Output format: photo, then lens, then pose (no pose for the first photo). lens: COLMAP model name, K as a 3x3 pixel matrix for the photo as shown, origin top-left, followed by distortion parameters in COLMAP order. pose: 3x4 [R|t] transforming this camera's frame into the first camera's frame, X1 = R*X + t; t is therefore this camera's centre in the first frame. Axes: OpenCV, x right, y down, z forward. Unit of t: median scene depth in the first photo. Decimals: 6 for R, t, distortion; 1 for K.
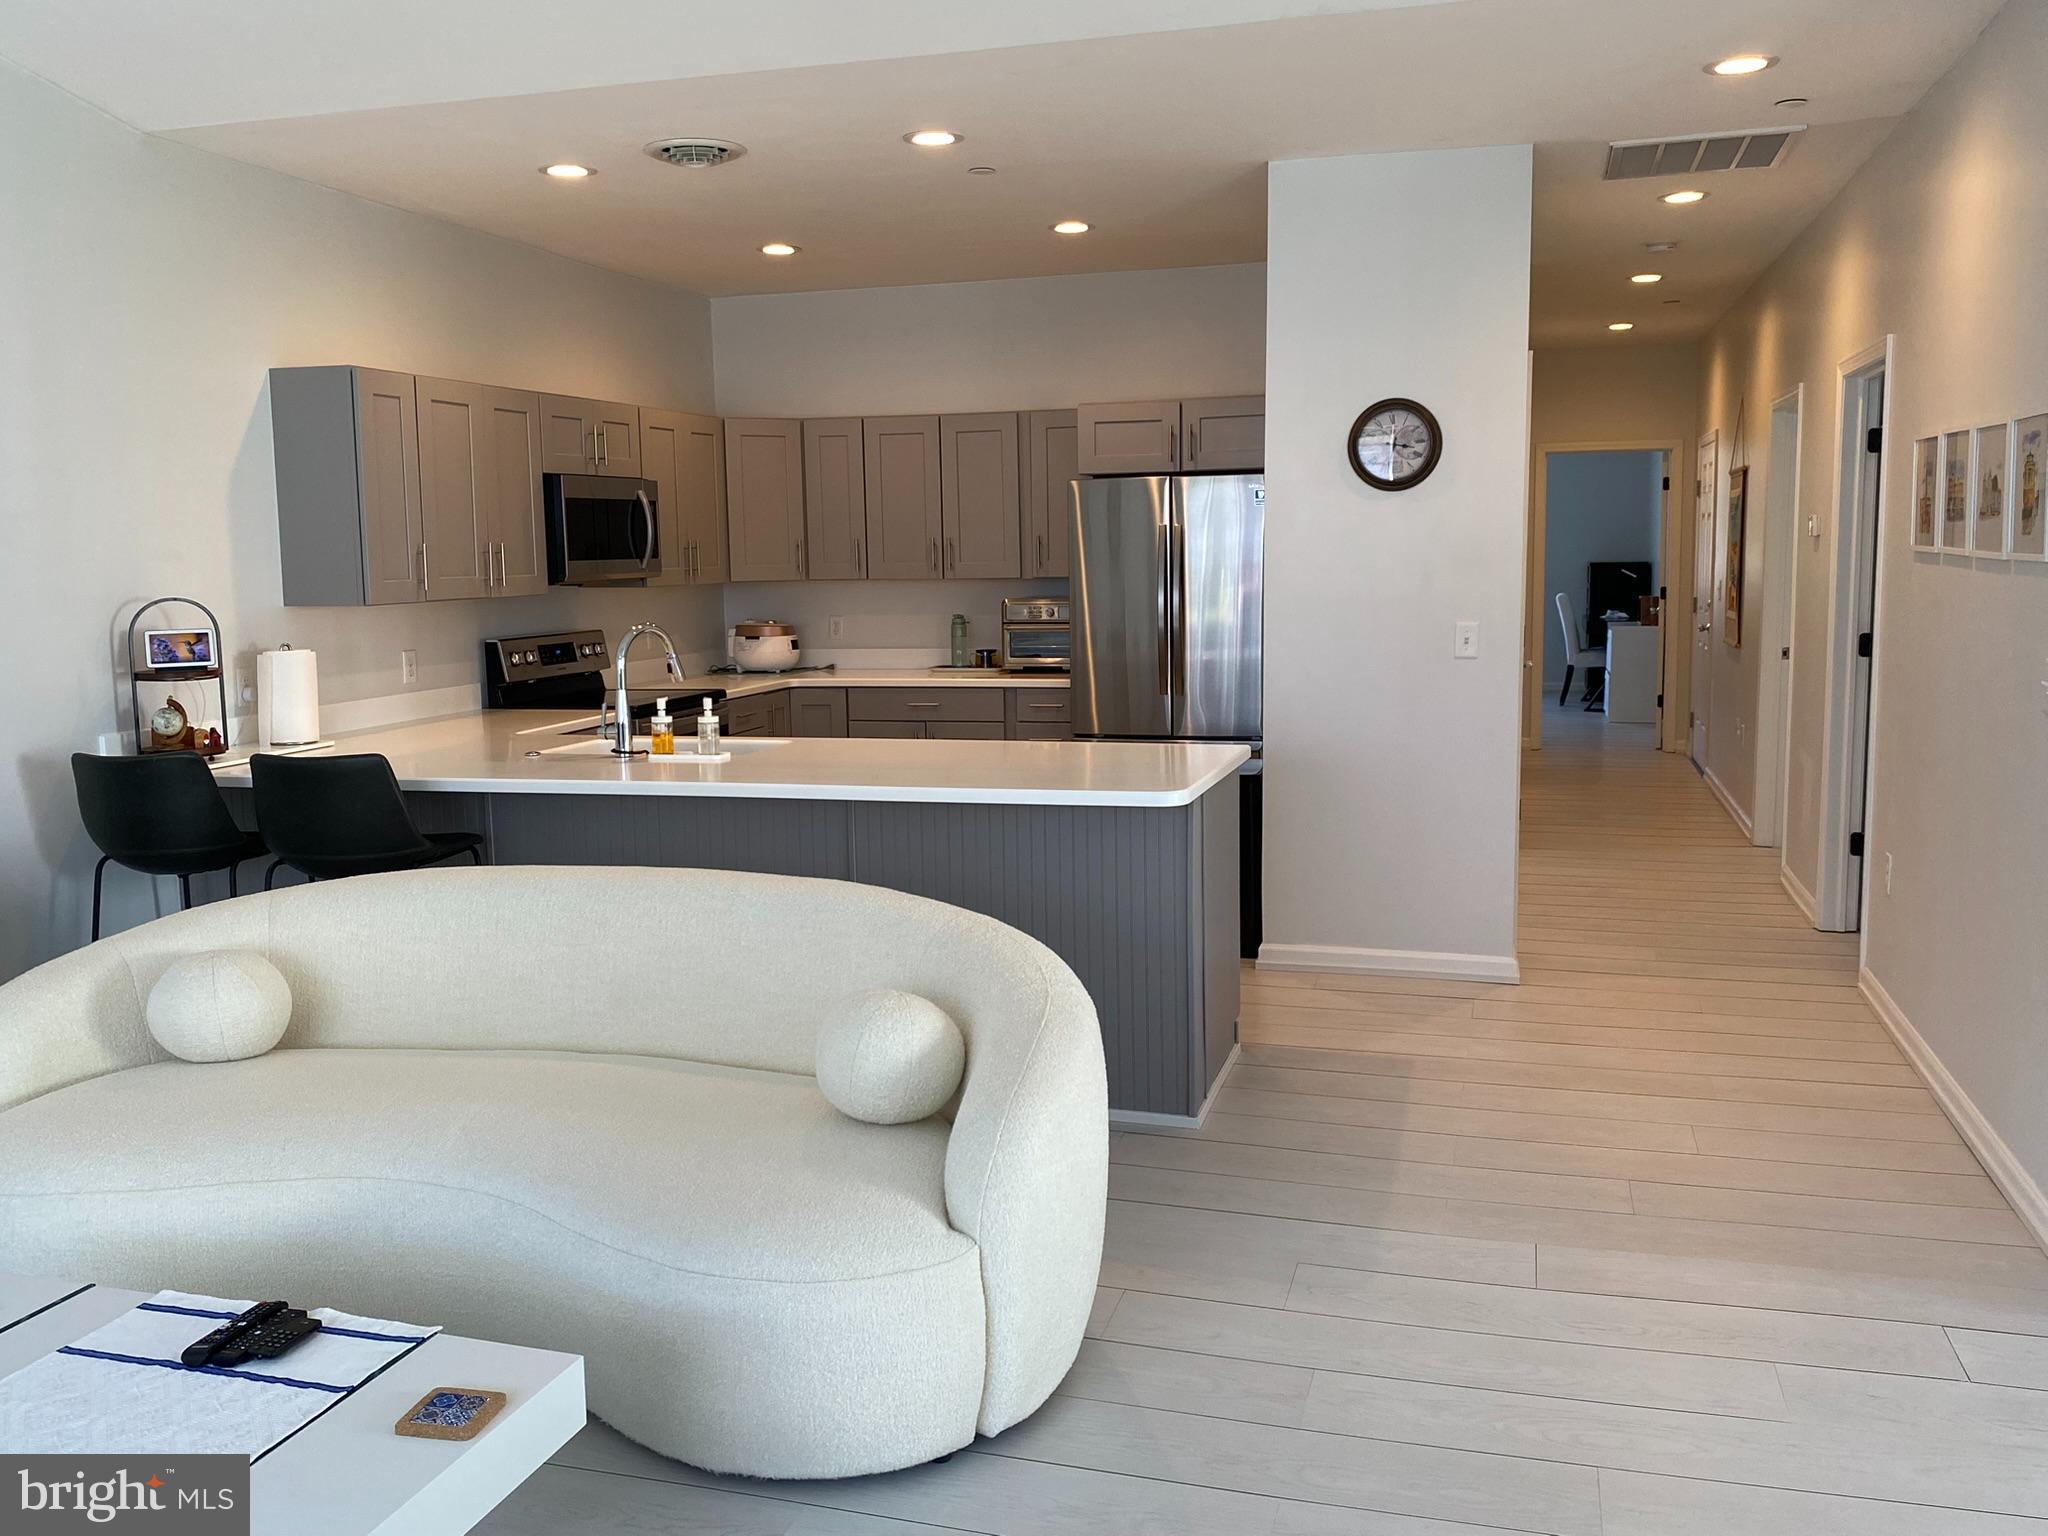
lens RADIAL K [[1703.1, 0, 1022.4], [0, 1703.1, 760.7], [0, 0, 1]] dist [0.095863, -0.229971]
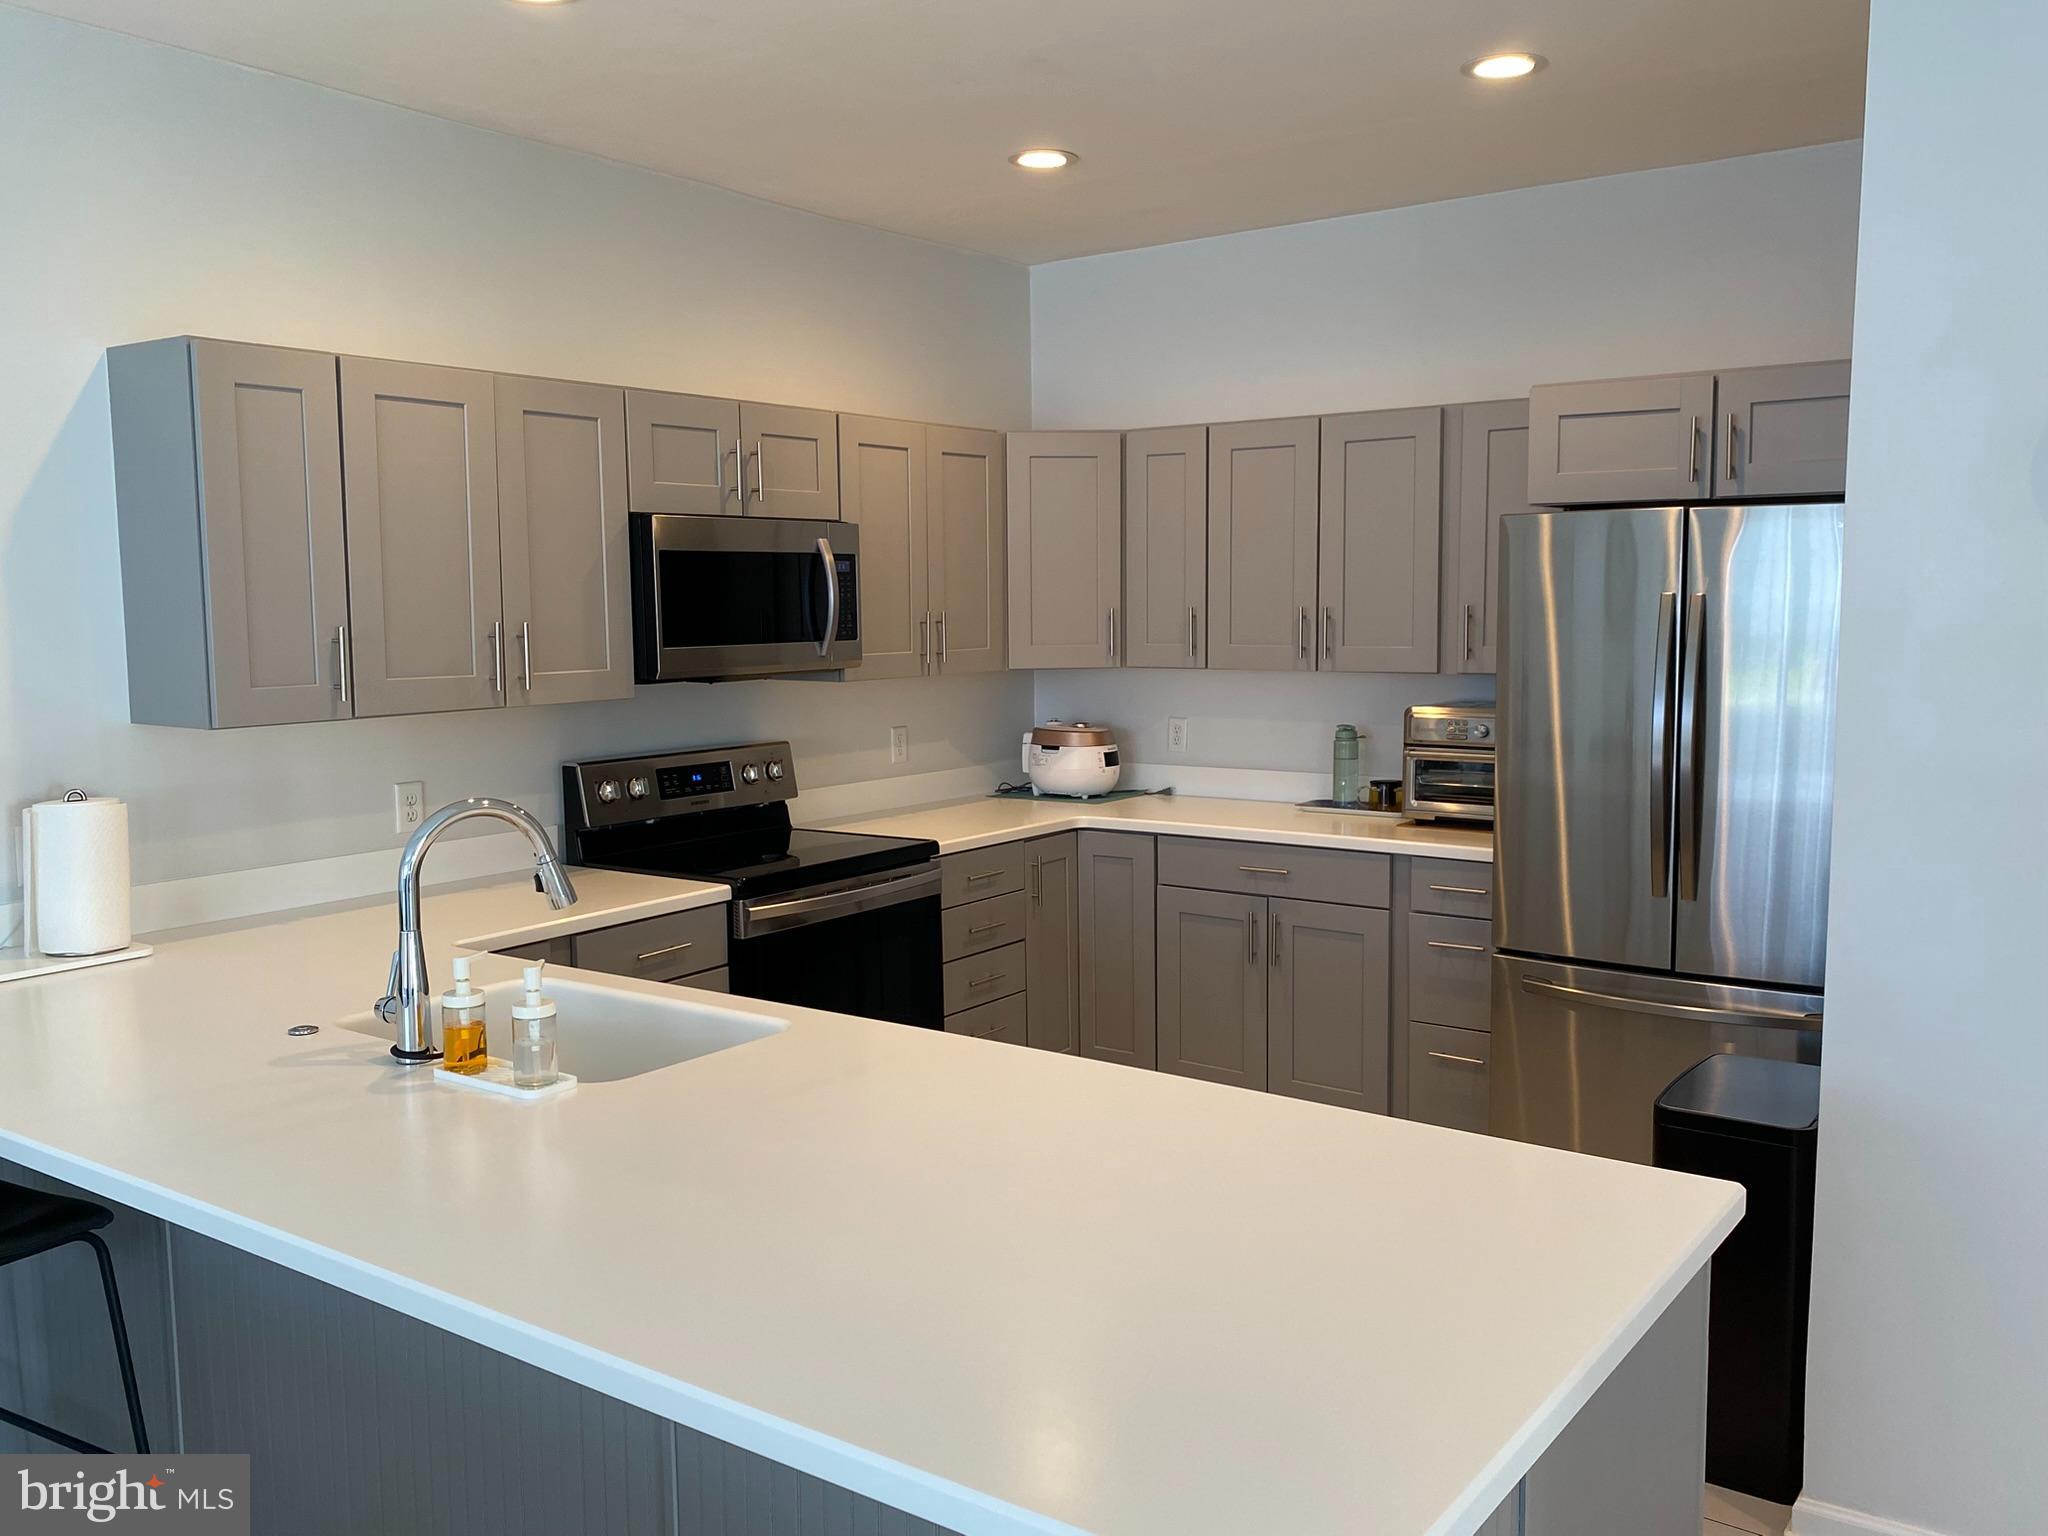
lens RADIAL K [[1680.6, 0, 1024.0], [0, 1680.6, 768.0], [0, 0, 1]] dist [0.009816, -0.002089]
pose [[0.941743, 0.041119, -0.333811, 0.072207], [-0.047626, 0.998801, -0.011328, -0.067004], [0.332945, 0.026566, 0.942572, 0.427280]]
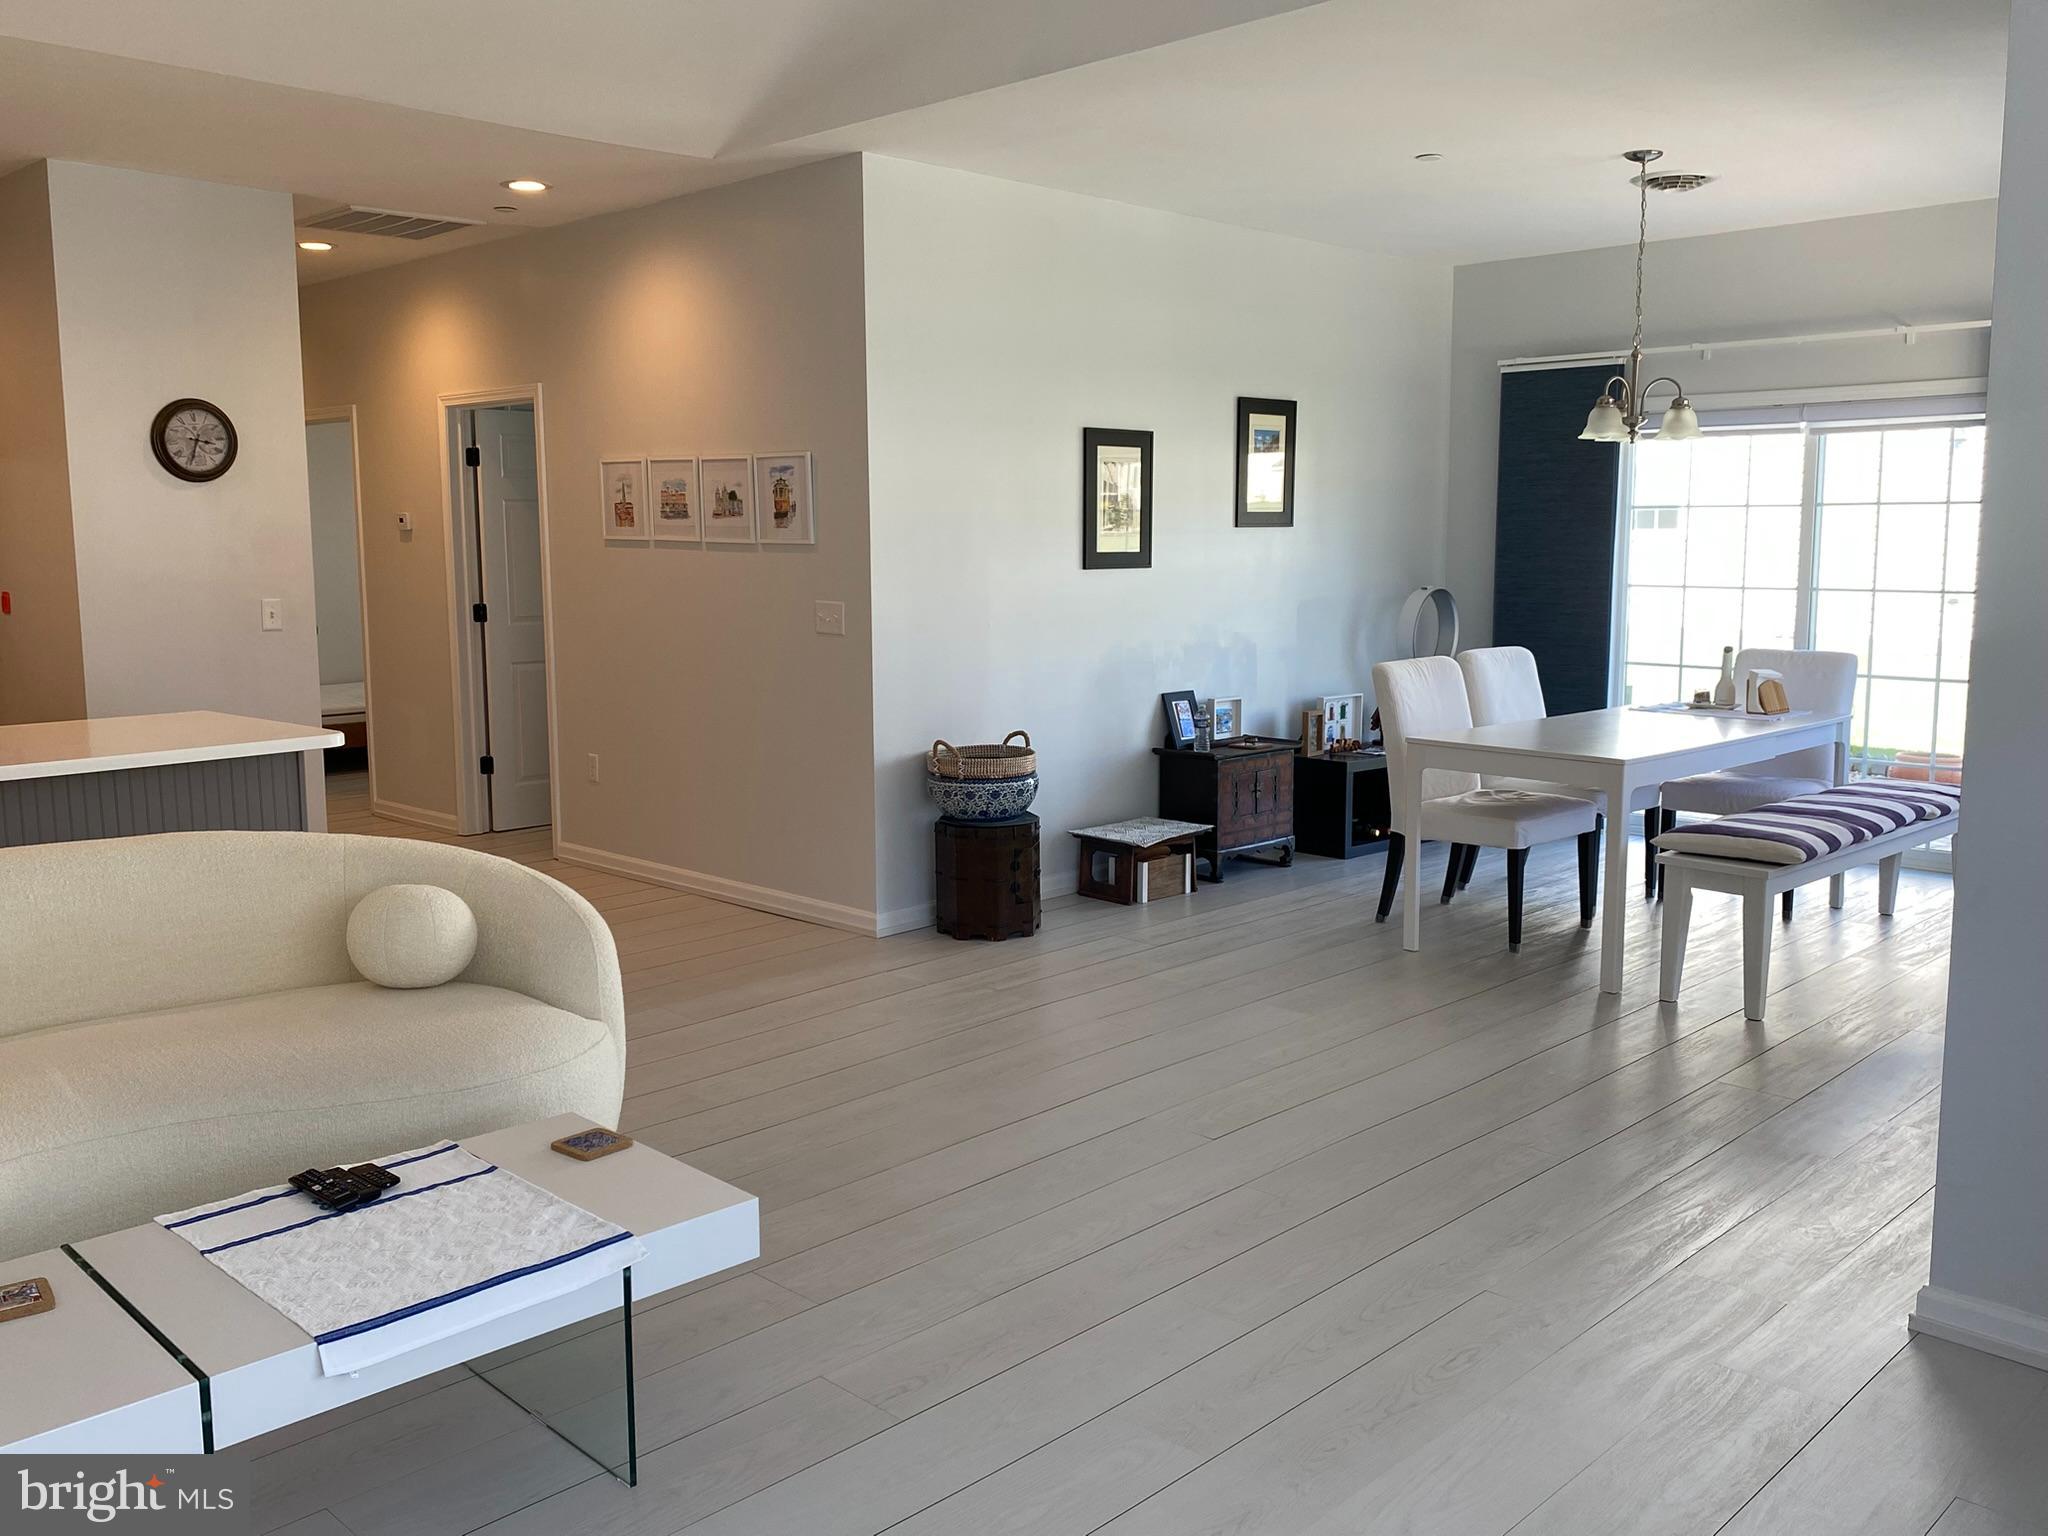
lens RADIAL K [[1703.1, 0, 1022.4], [0, 1703.1, 760.7], [0, 0, 1]] dist [0.095863, -0.229971]
pose [[0.478753, -0.102650, 0.871928, -0.441974], [0.106820, 0.992573, 0.058202, 0.011586], [-0.871427, 0.065275, 0.486163, 0.006532]]
